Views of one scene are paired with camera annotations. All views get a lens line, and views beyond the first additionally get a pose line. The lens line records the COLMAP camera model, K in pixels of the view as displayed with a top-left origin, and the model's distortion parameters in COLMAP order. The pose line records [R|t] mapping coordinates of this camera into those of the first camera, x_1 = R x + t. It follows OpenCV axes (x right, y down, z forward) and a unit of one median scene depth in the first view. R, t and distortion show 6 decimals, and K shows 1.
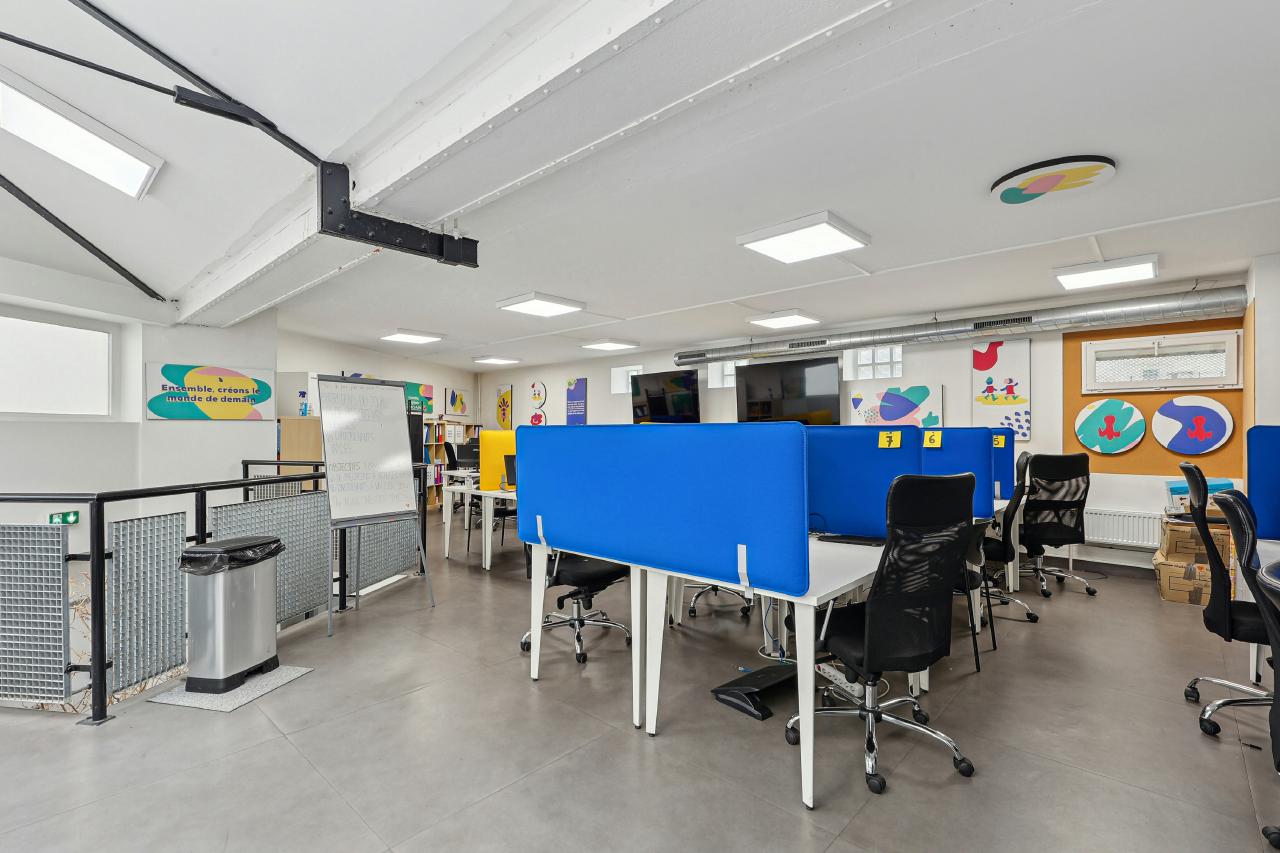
lens RADIAL K [[581.1, 0, 640.5], [0, 581.1, 428.8], [0, 0, 1]] dist [-0.004870, -0.000597]
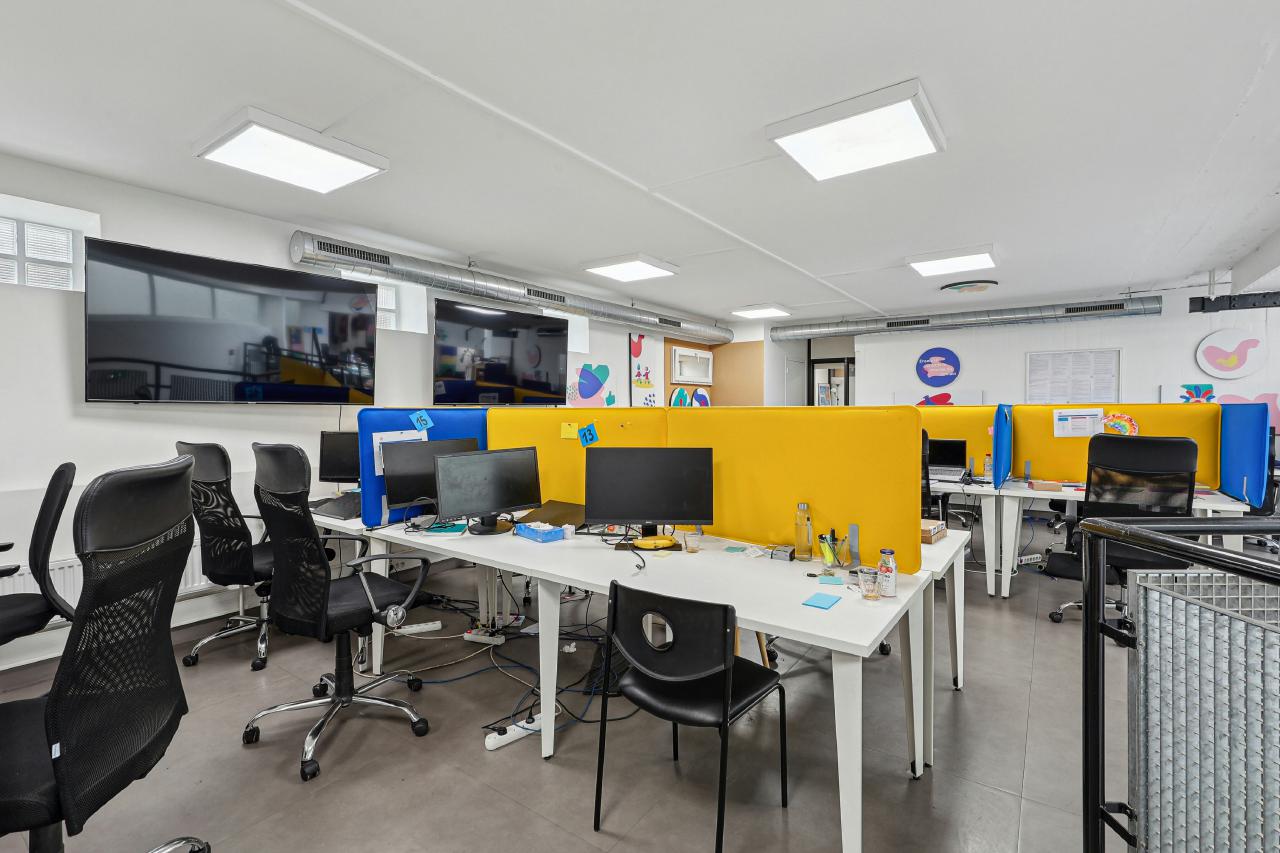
lens RADIAL K [[581.1, 0, 641.1], [0, 581.1, 416.1], [0, 0, 1]] dist [-0.004870, -0.000597]
pose [[-0.116750, -0.015752, 0.993036, -0.594506], [-0.000103, 0.999874, 0.015848, -0.001158], [-0.993161, 0.001748, -0.116737, 1.167911]]
